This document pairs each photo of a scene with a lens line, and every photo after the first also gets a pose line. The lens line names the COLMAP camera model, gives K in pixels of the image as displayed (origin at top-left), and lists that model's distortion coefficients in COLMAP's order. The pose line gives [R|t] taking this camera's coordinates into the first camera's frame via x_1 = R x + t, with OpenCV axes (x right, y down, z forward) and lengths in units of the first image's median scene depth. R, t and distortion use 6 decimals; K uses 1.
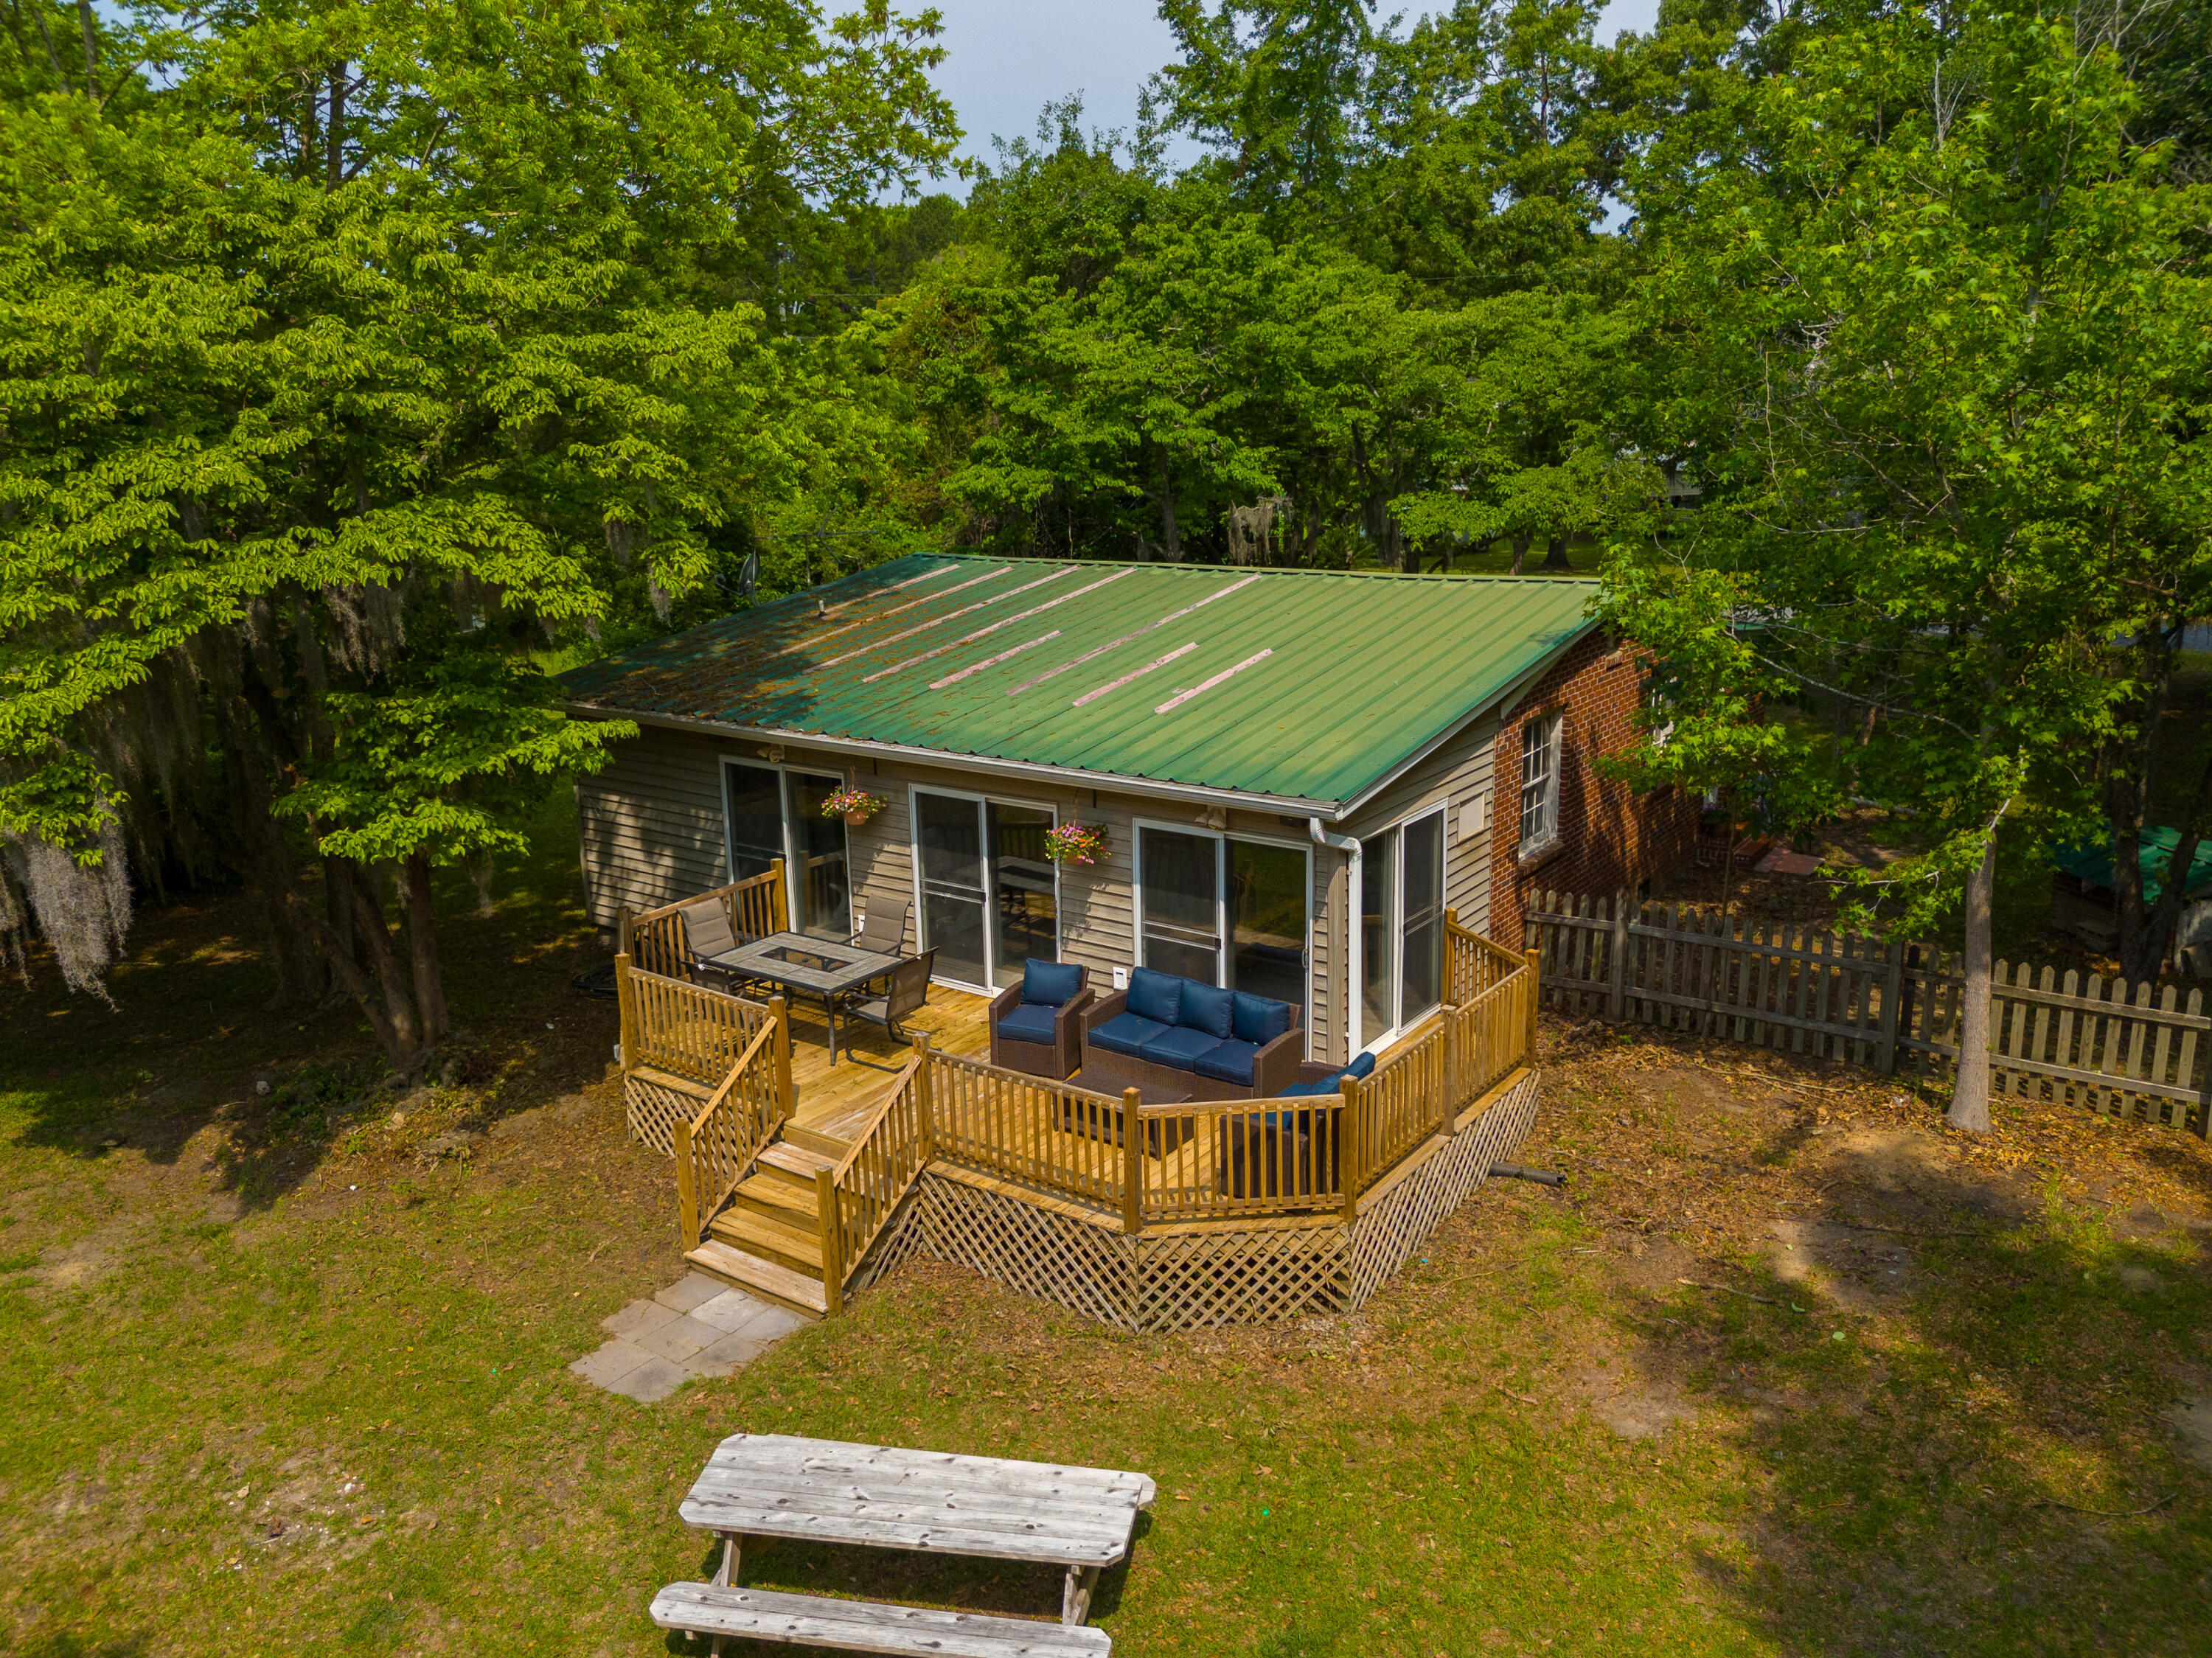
lens RADIAL K [[1682.0, 0, 1106.0], [0, 1682.0, 829.0], [0, 0, 1]] dist [0.070858, -0.001530]
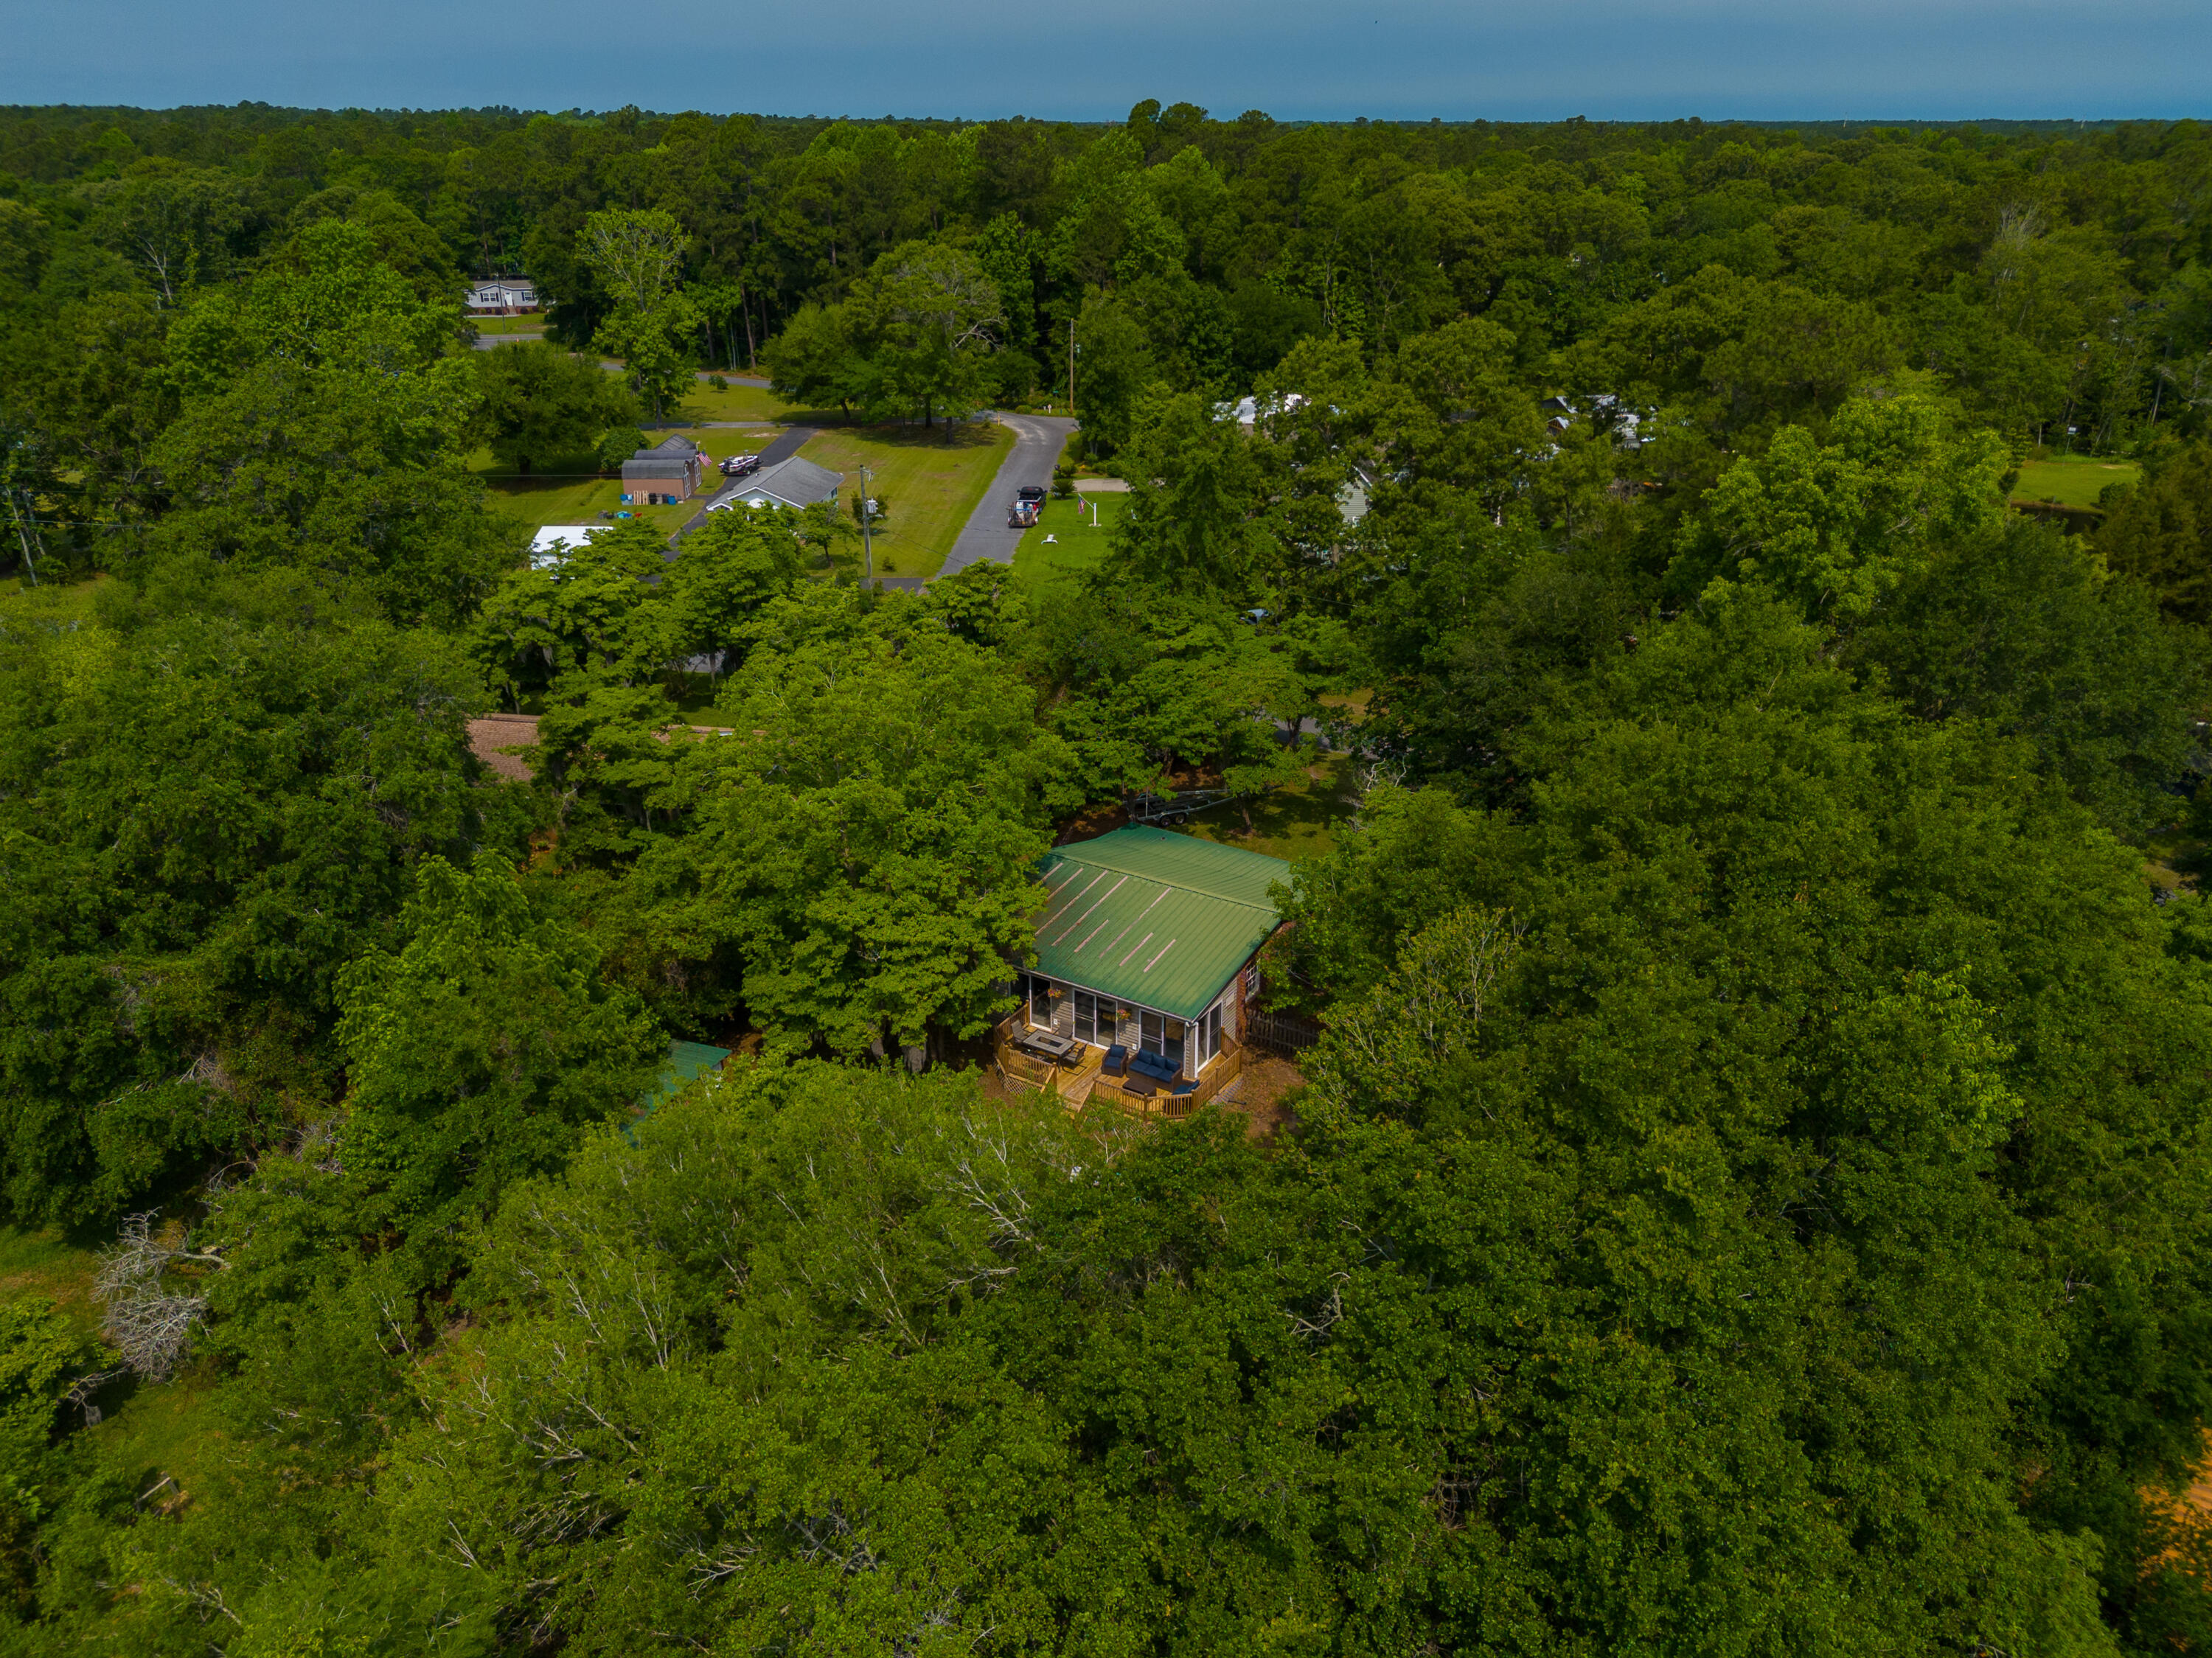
lens RADIAL K [[1682.0, 0, 1106.0], [0, 1682.0, 829.0], [0, 0, 1]] dist [0.070858, -0.001530]
pose [[0.997722, -0.007781, 0.067015, -0.307337], [-0.002000, 0.989479, 0.144662, -0.946678], [-0.067436, -0.144467, 0.987209, -2.656251]]
